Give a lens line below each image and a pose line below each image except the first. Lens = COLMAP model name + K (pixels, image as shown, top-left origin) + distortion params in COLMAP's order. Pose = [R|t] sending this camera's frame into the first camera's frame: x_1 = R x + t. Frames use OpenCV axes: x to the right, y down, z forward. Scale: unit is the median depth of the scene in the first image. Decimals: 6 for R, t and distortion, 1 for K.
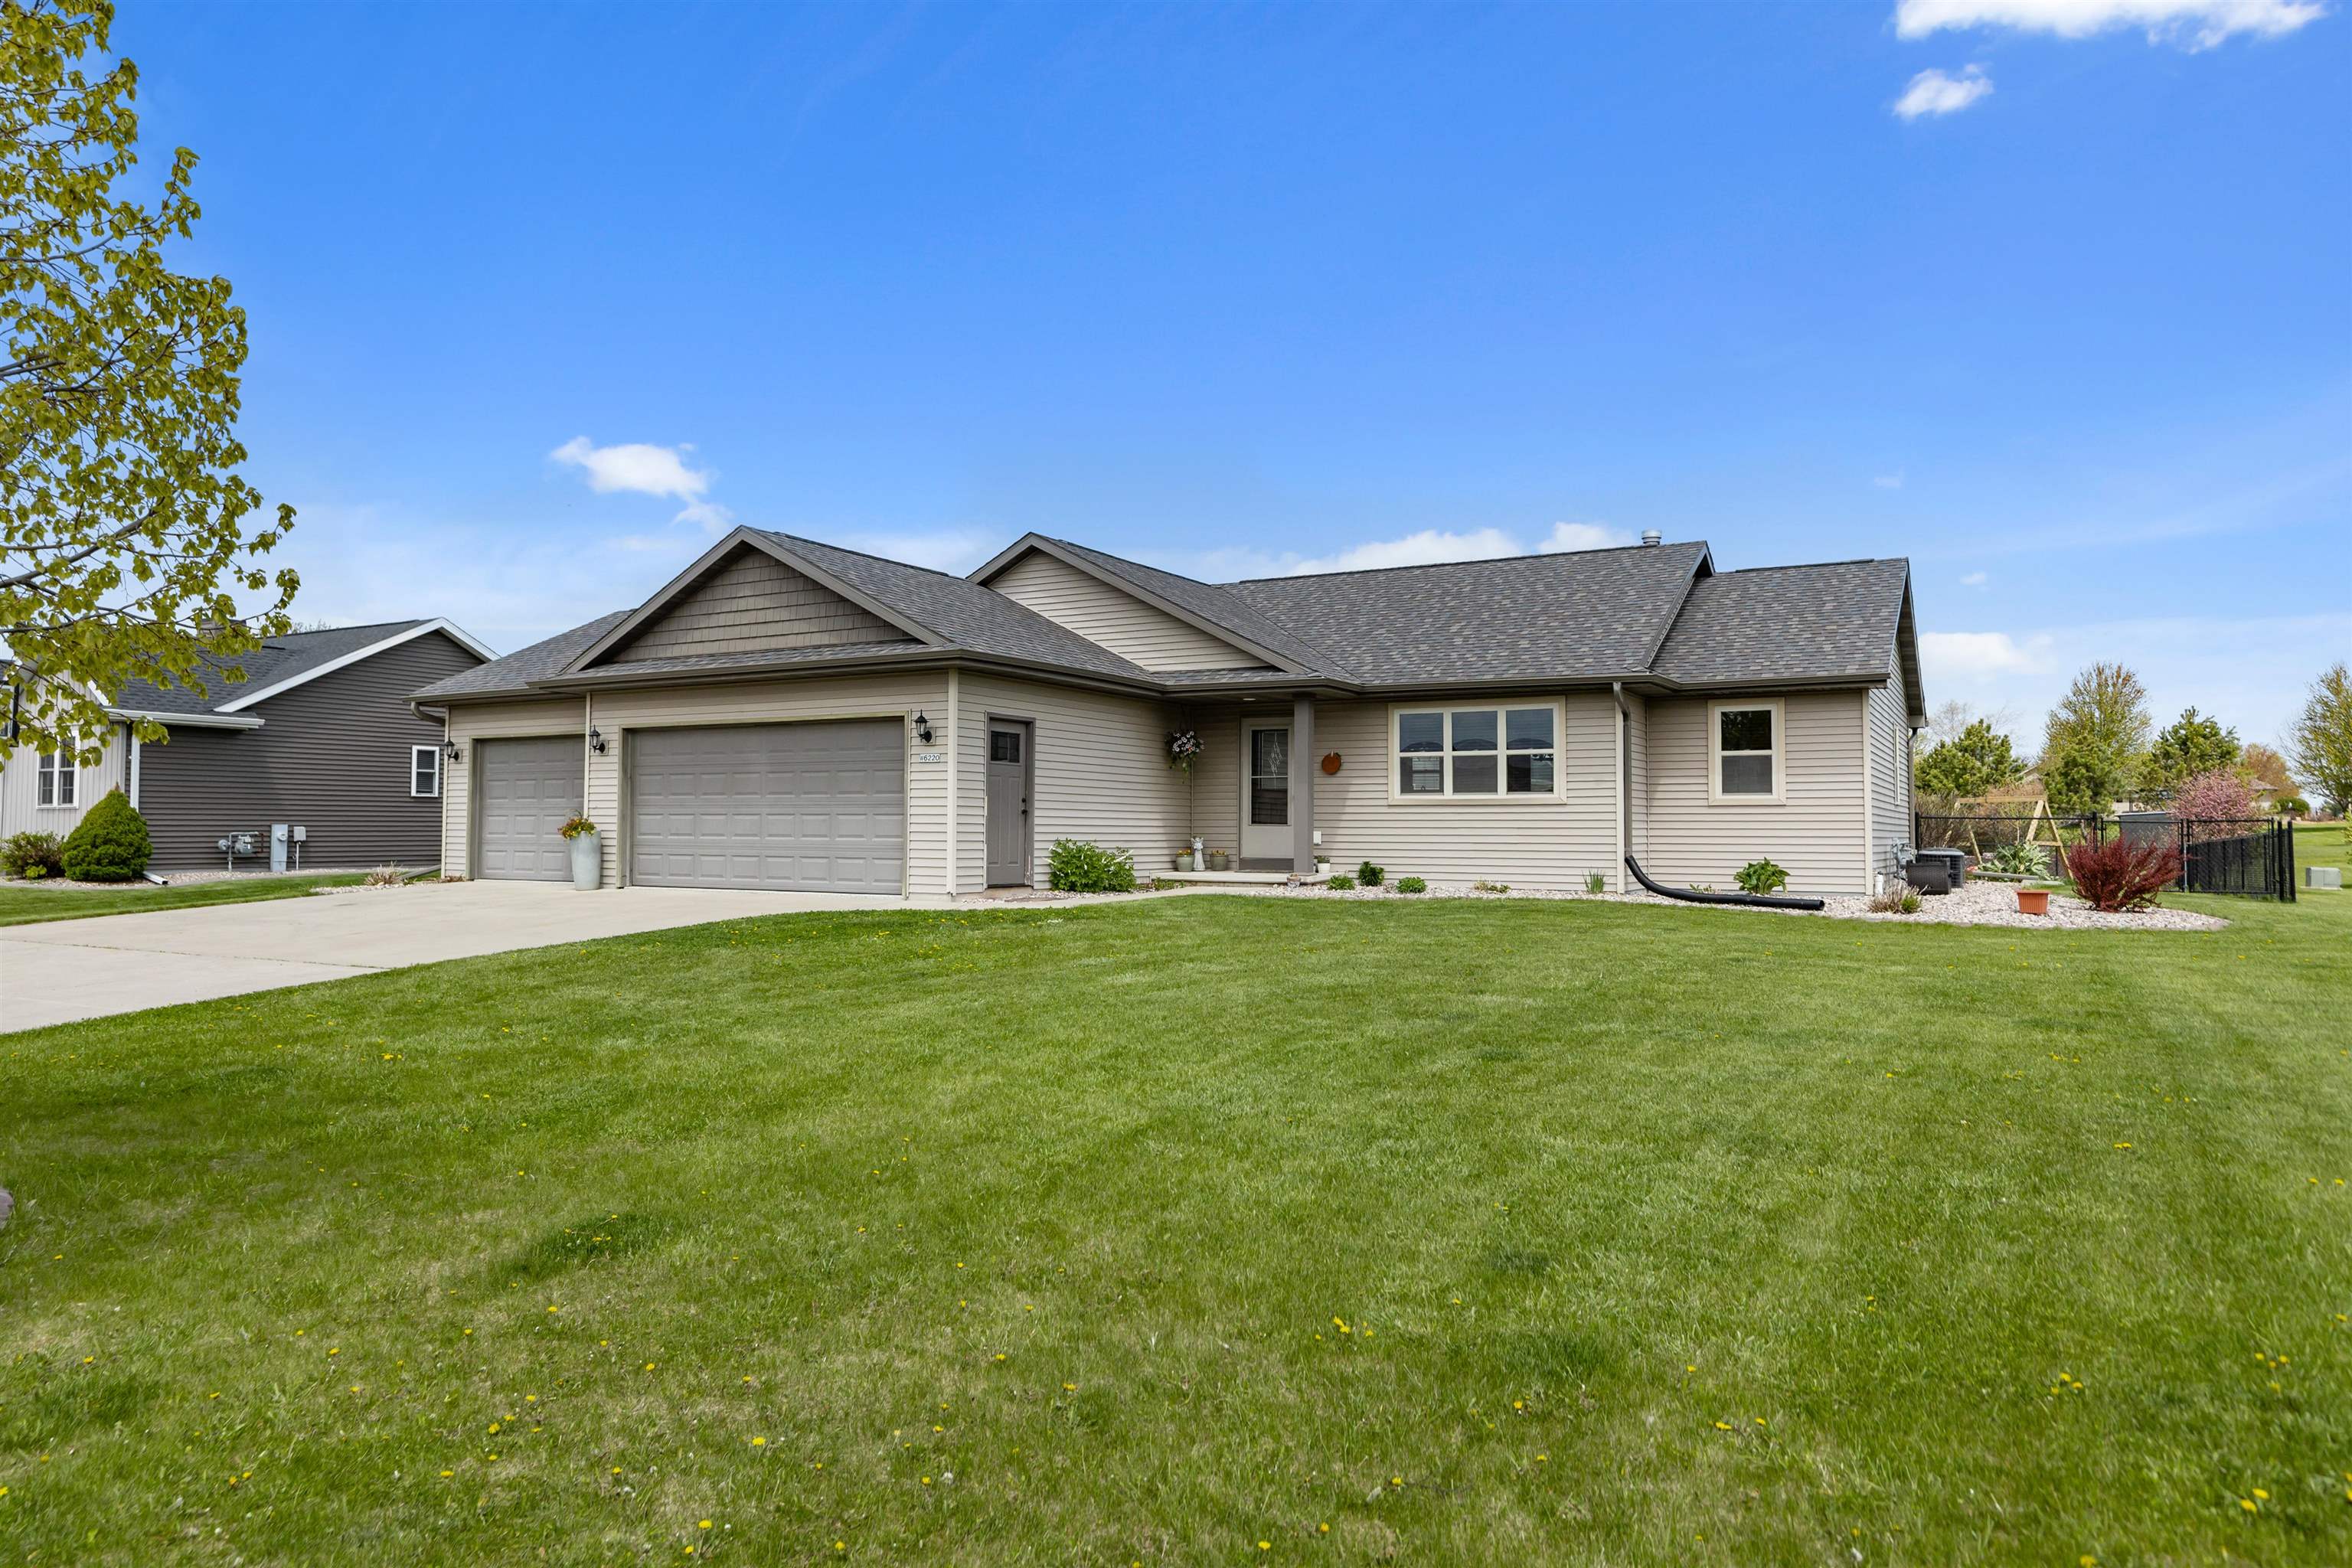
lens RADIAL K [[1514.9, 0, 1176.0], [0, 1514.9, 784.0], [0, 0, 1]] dist [-0.003327, -0.000495]
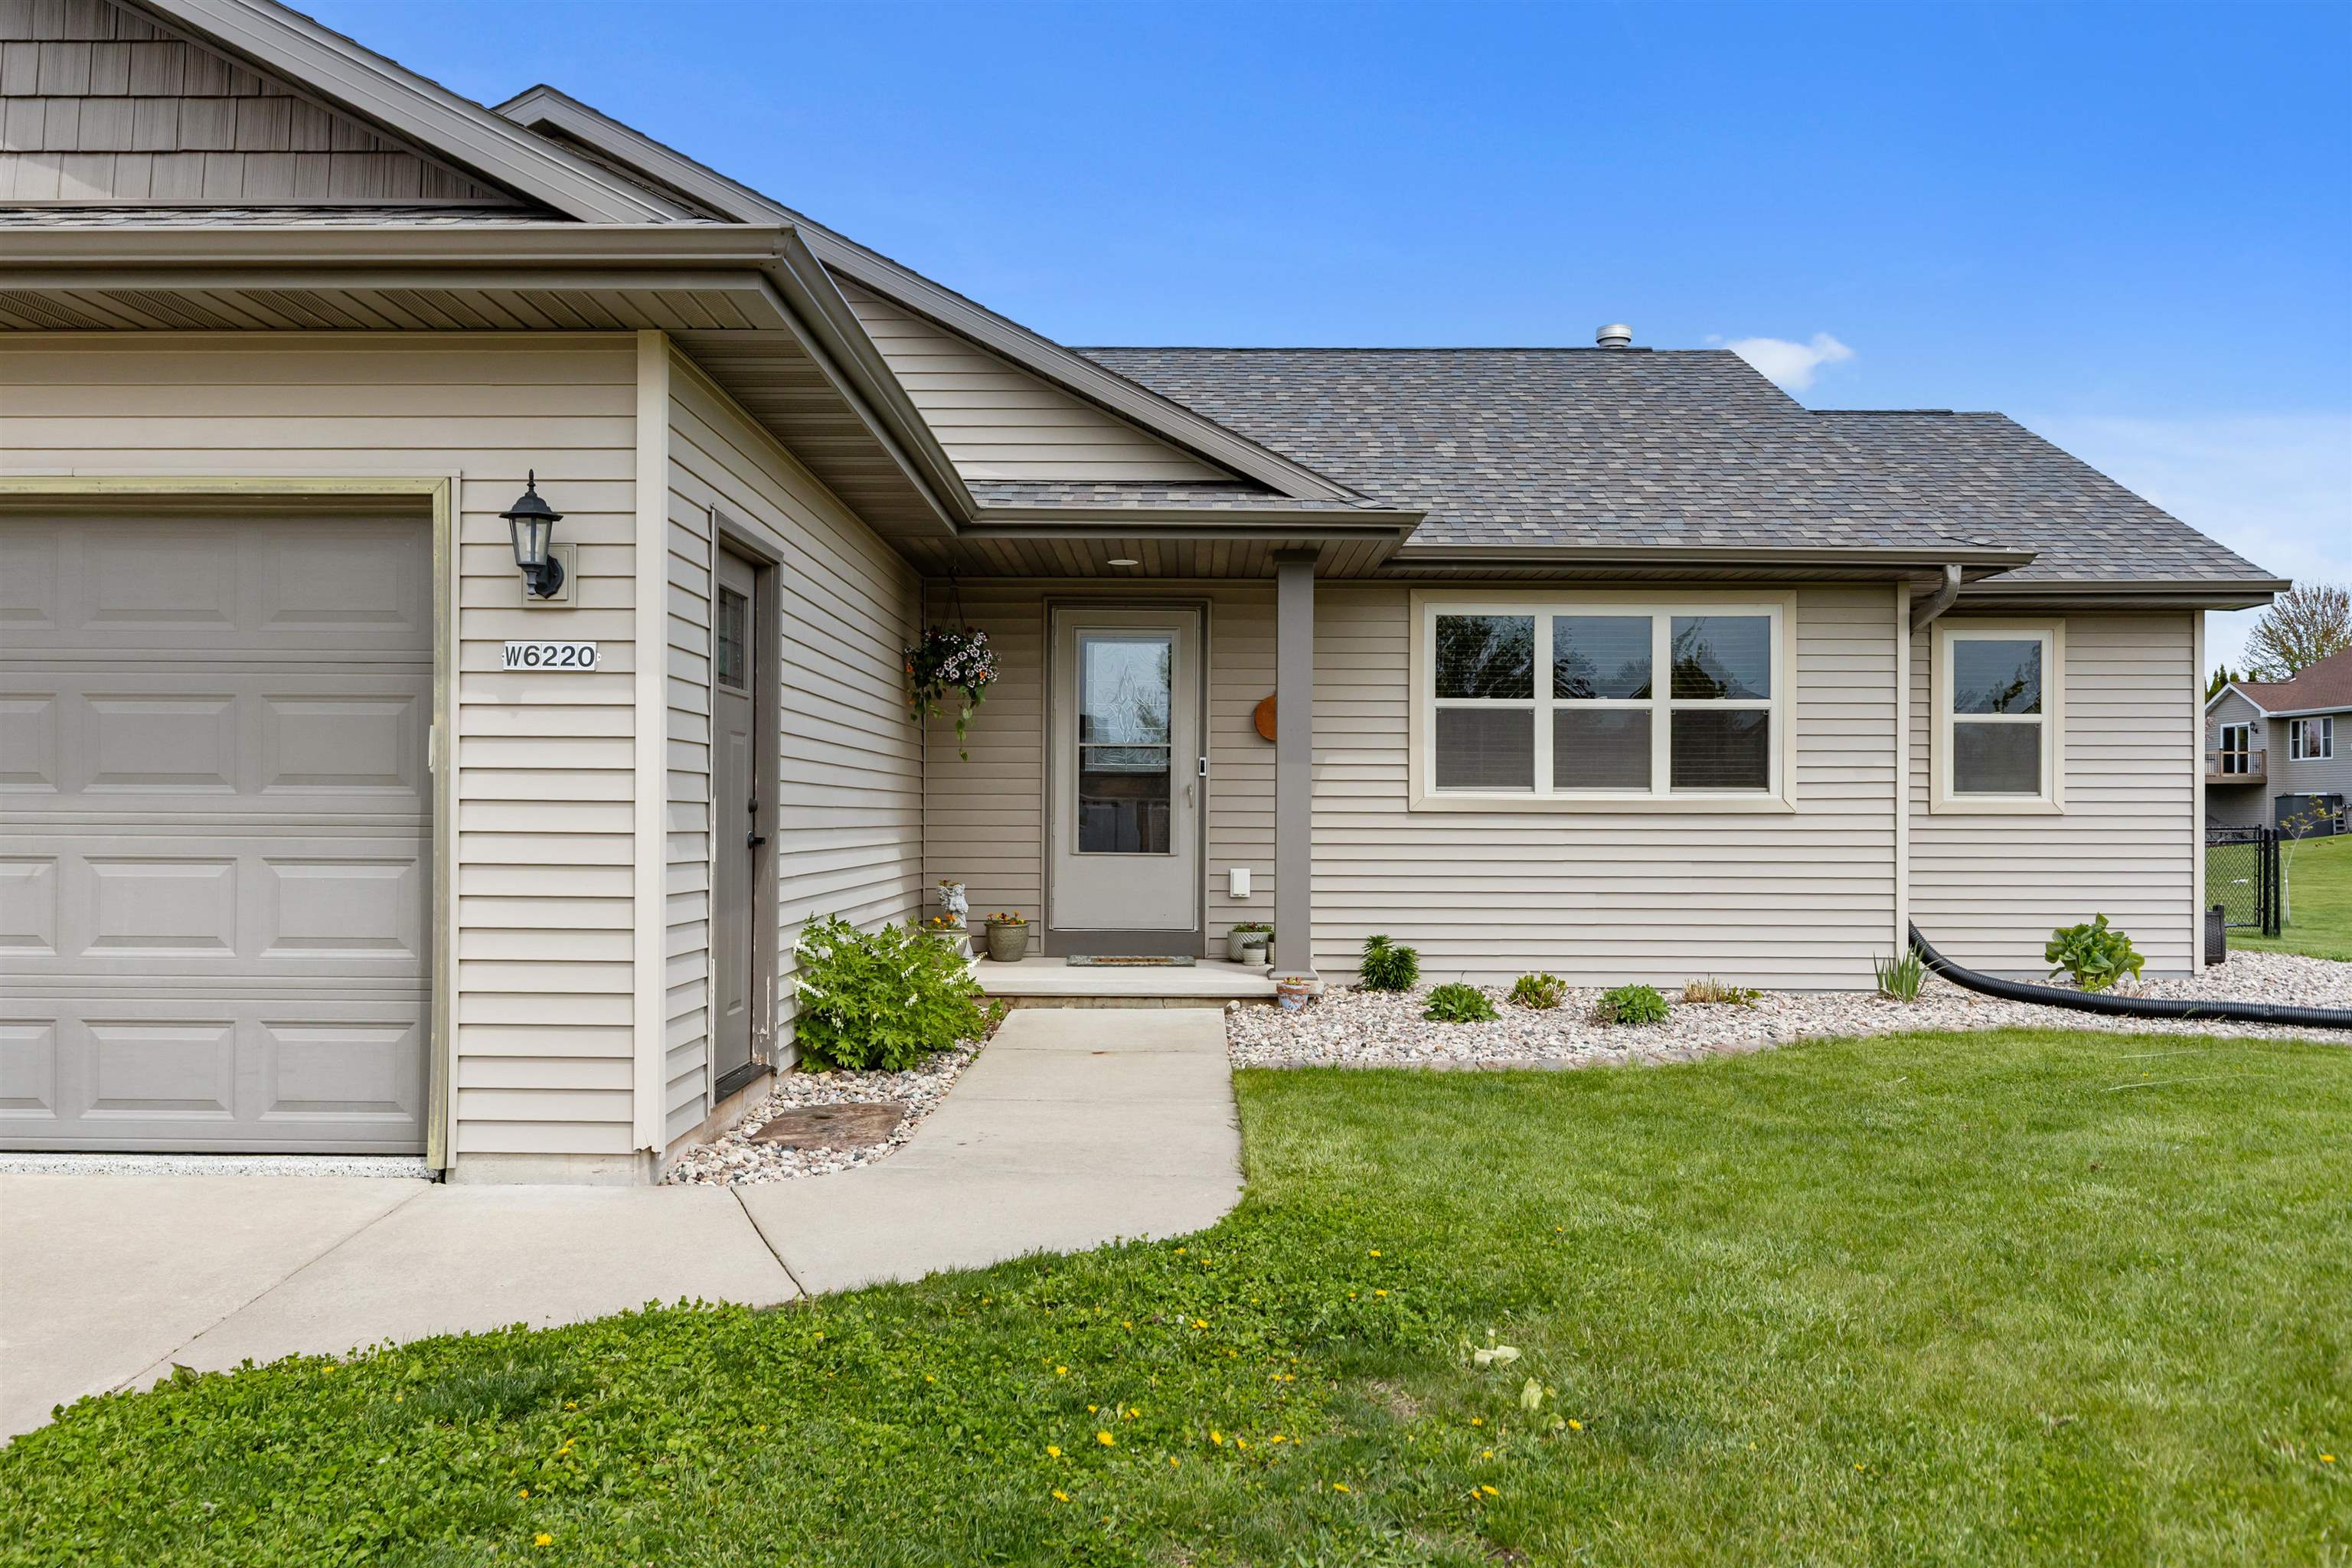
lens RADIAL K [[1784.4, 0, 1176.0], [0, 1784.4, 784.0], [0, 0, 1]] dist [-0.012270, -0.002780]
pose [[0.871355, 0.008051, 0.490588, -0.197854], [-0.016422, 0.999784, 0.012761, -0.000144], [-0.490379, -0.019176, 0.871298, 0.595723]]
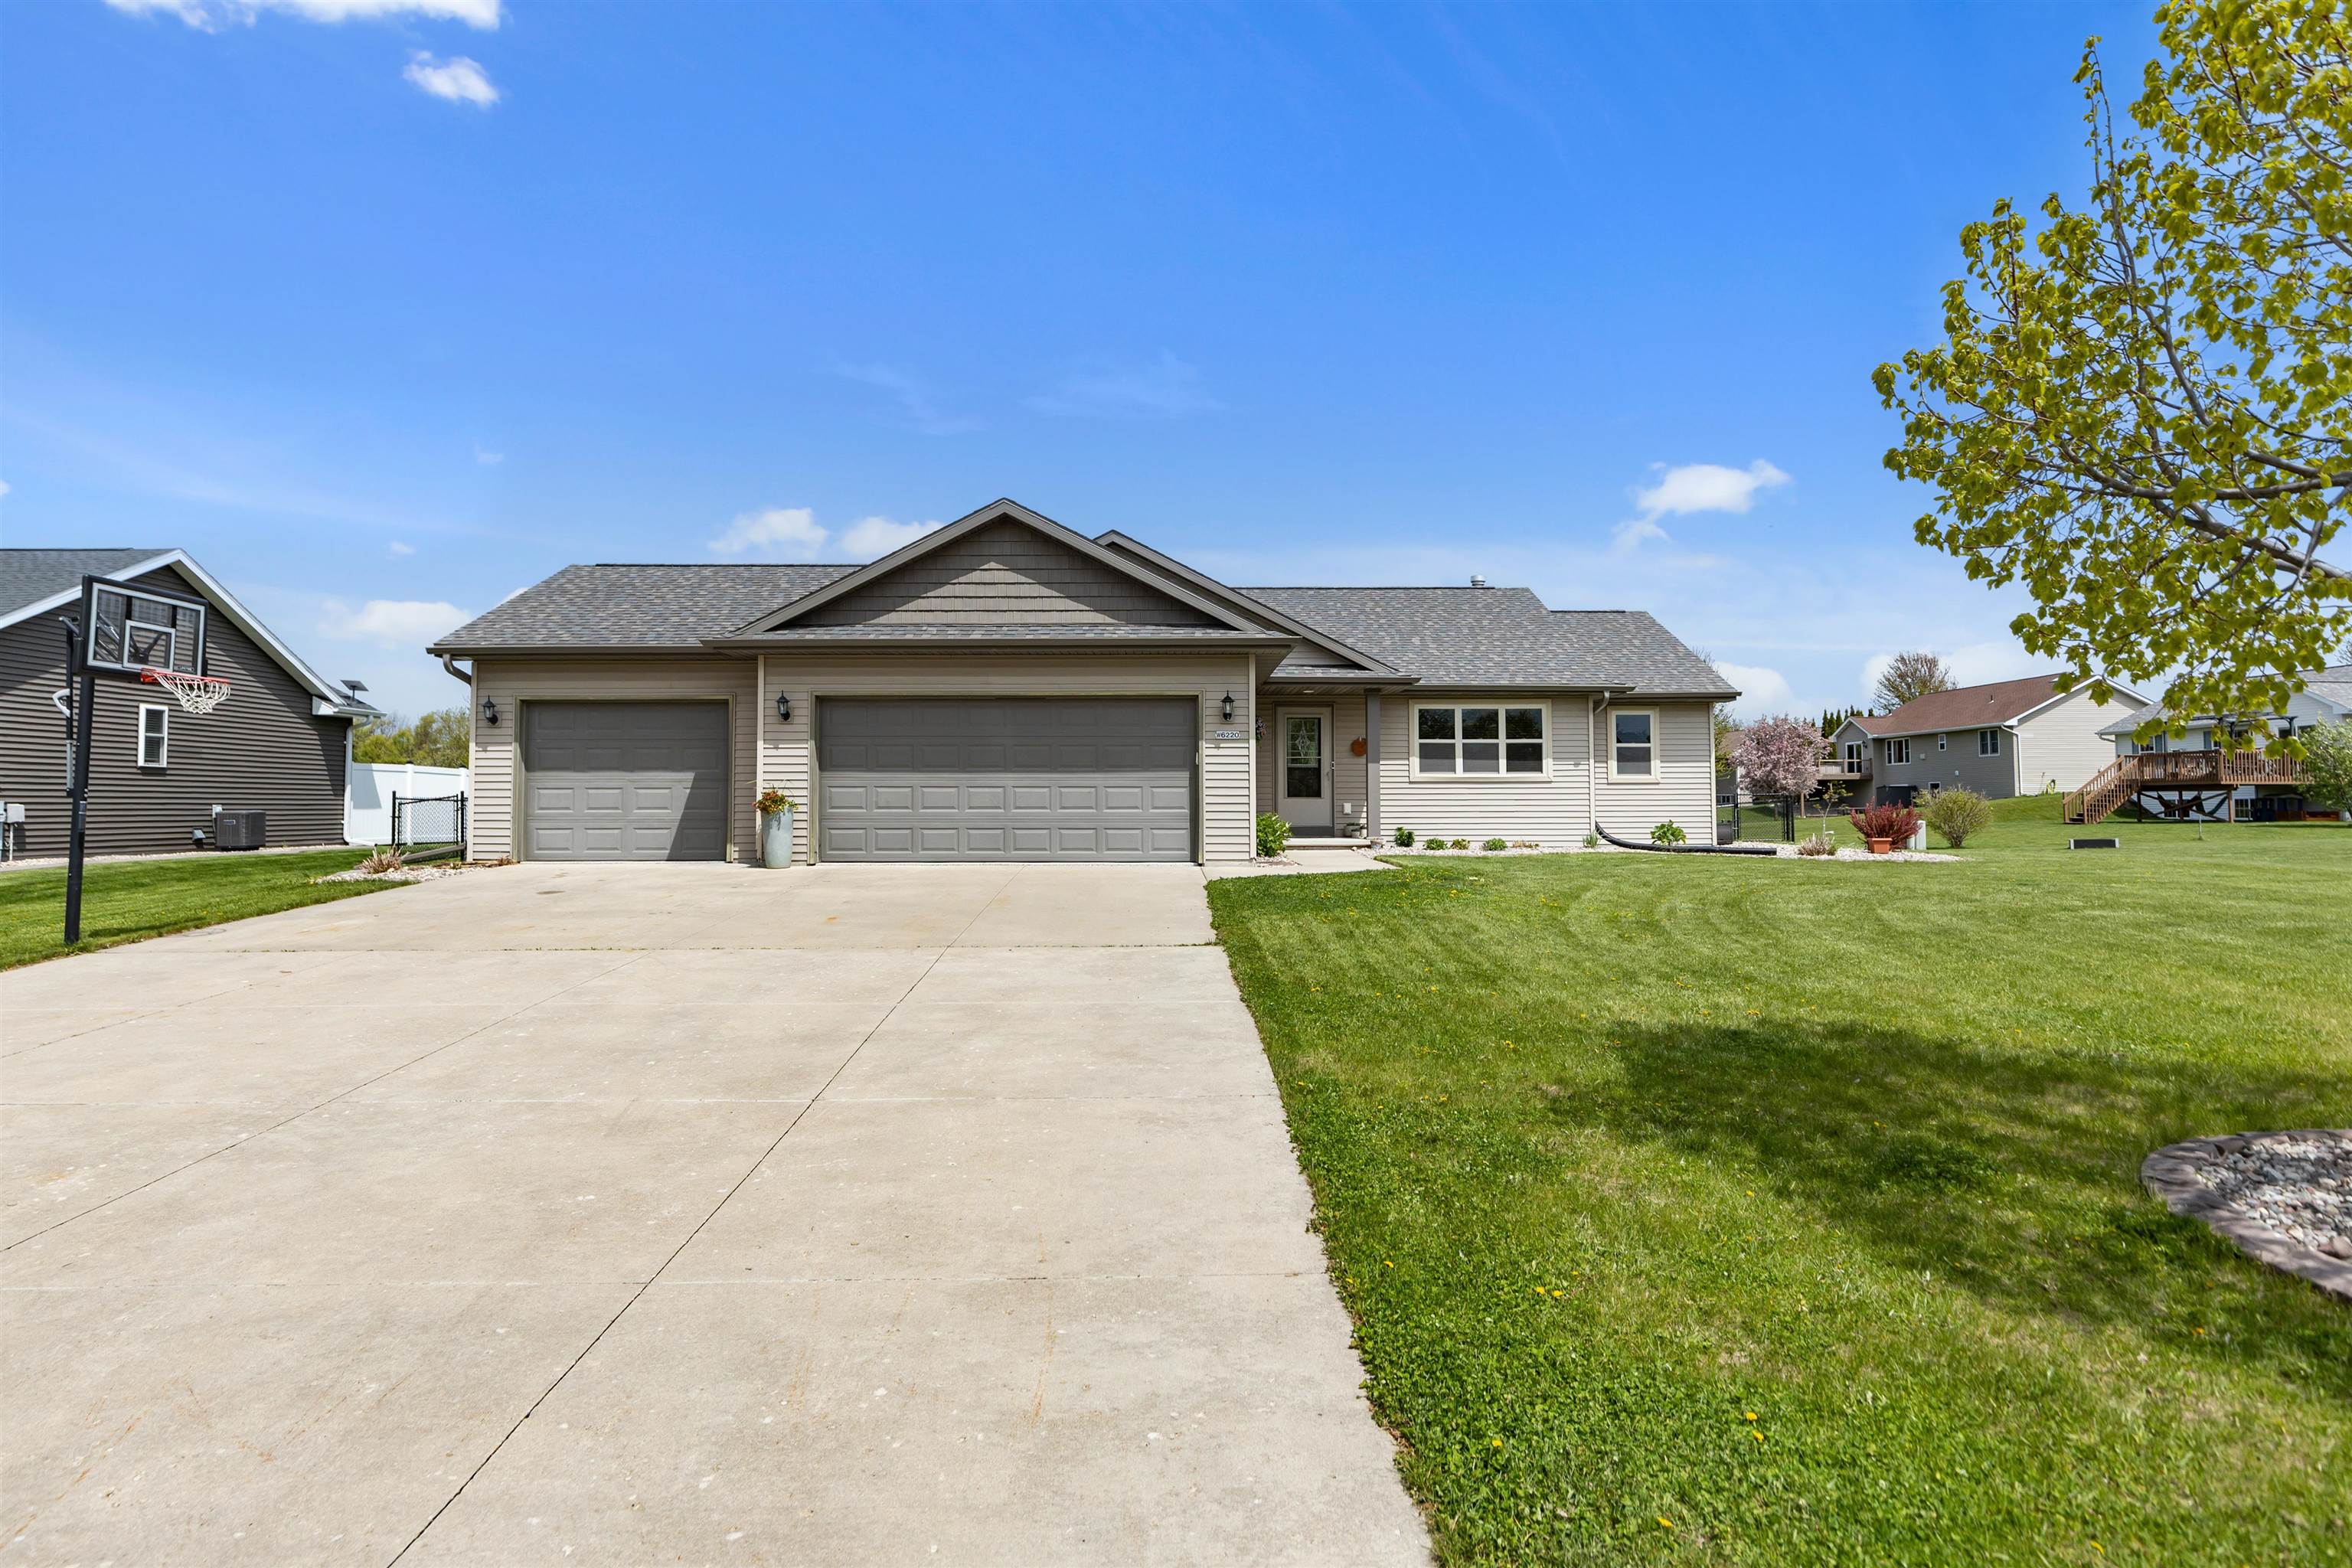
lens RADIAL K [[1268.5, 0, 1173.1], [0, 1268.5, 739.6], [0, 0, 1]] dist [0.001939, 0.000268]
pose [[0.863374, 0.021936, 0.504087, -0.585445], [-0.010452, 0.999618, -0.025598, 0.008849], [-0.504456, 0.016832, 0.863274, 0.209645]]
